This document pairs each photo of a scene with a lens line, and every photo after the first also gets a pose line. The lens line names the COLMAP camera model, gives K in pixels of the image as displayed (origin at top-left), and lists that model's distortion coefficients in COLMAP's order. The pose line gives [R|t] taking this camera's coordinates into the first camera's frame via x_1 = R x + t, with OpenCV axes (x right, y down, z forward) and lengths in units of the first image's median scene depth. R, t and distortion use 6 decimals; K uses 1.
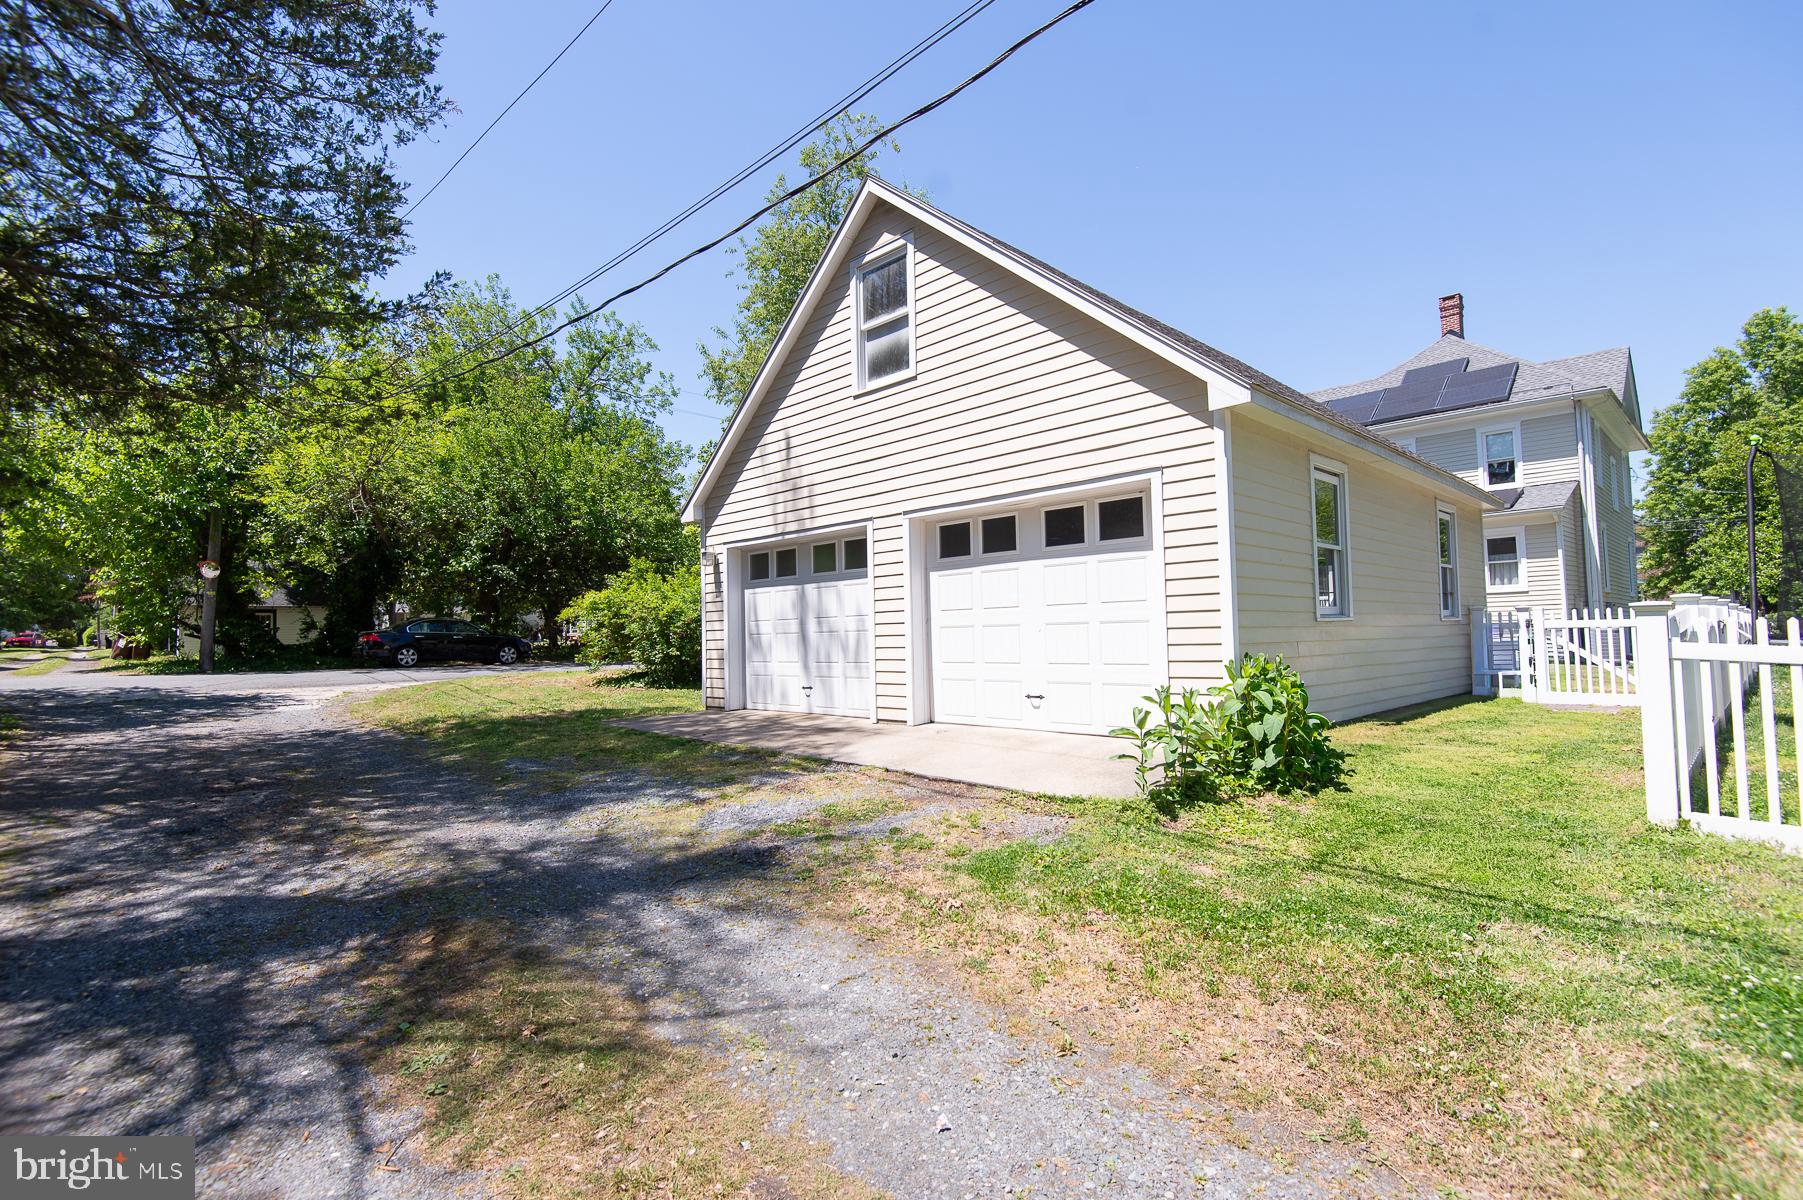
lens RADIAL K [[849.1, 0, 911.4], [0, 849.1, 590.7], [0, 0, 1]] dist [0.067865, -0.054990]
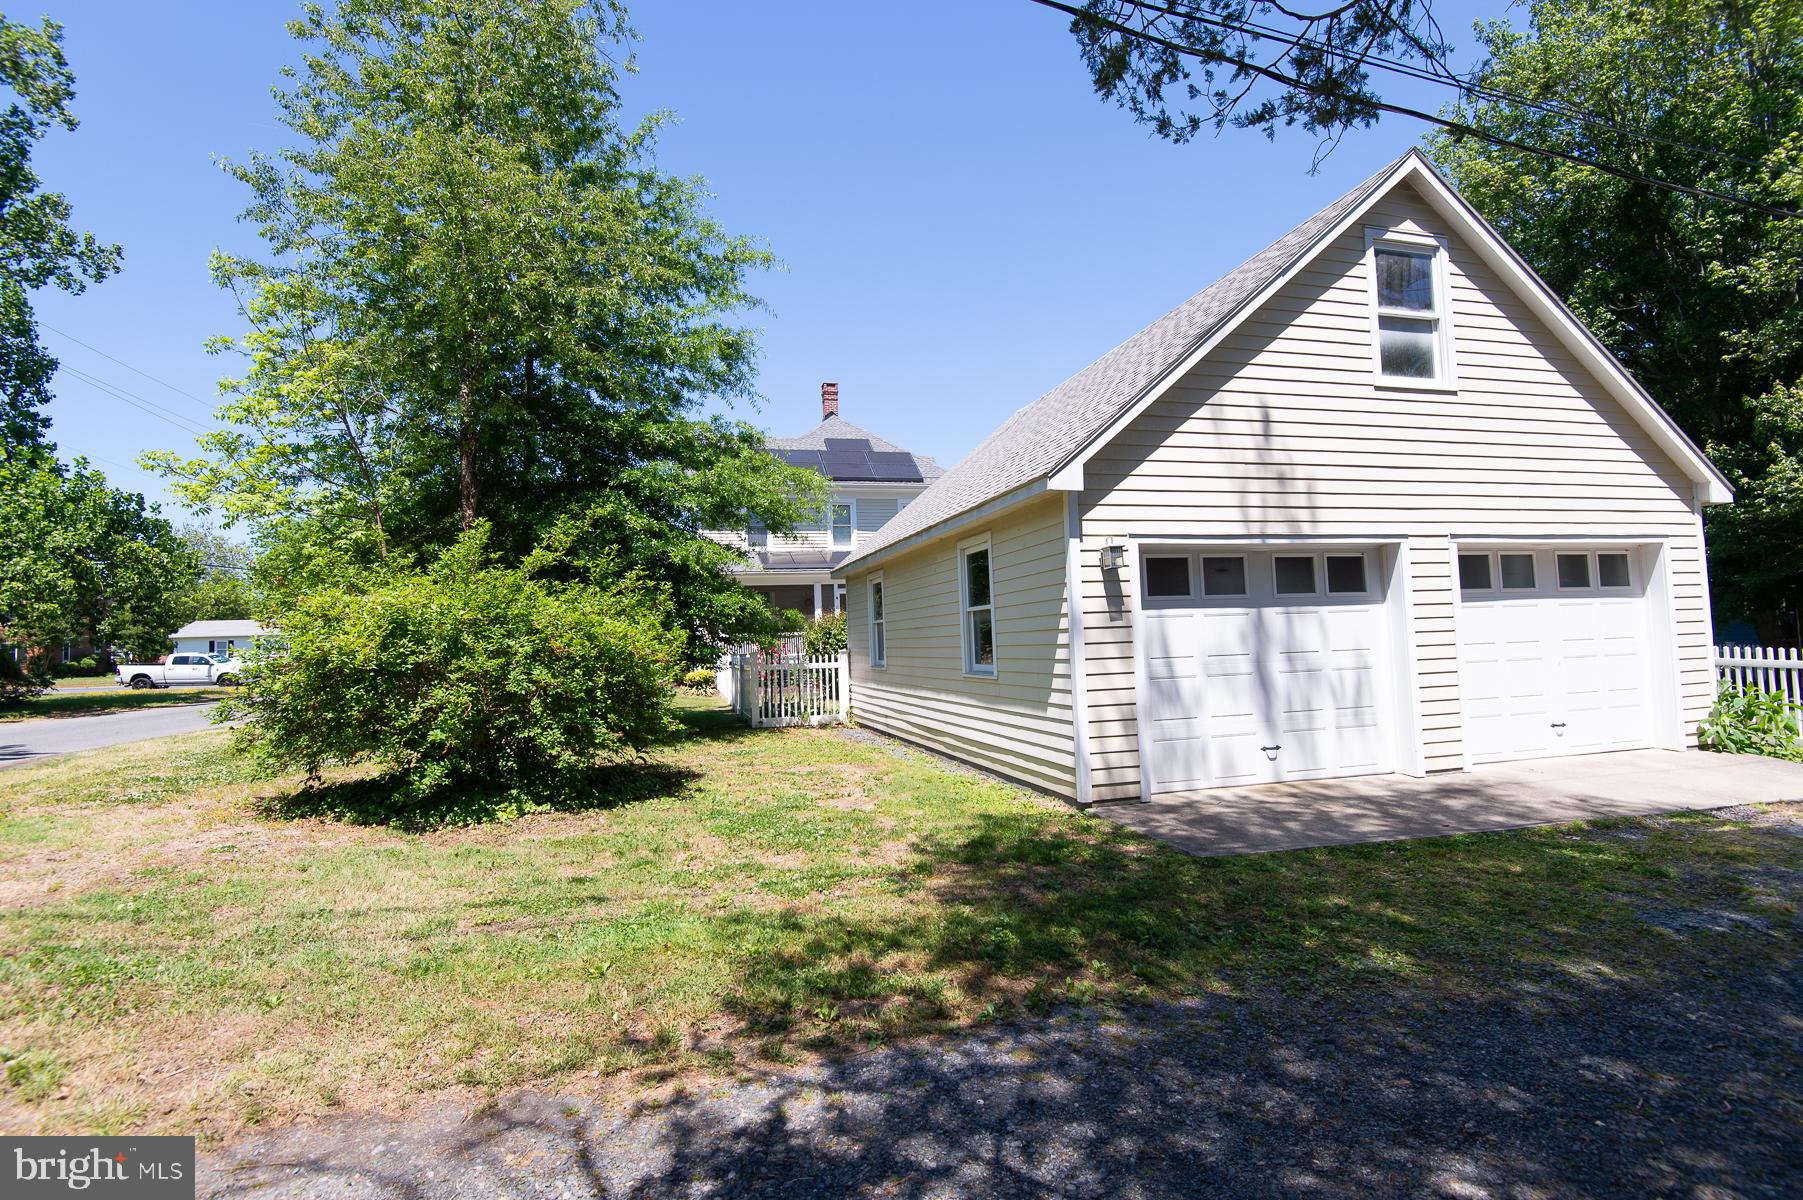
lens RADIAL K [[849.1, 0, 911.4], [0, 849.1, 590.7], [0, 0, 1]] dist [0.067865, -0.054990]
pose [[0.466409, 0.059723, 0.882551, -0.939425], [-0.022175, 0.998194, -0.055830, 0.026741], [-0.884291, 0.006469, 0.466891, 0.934614]]
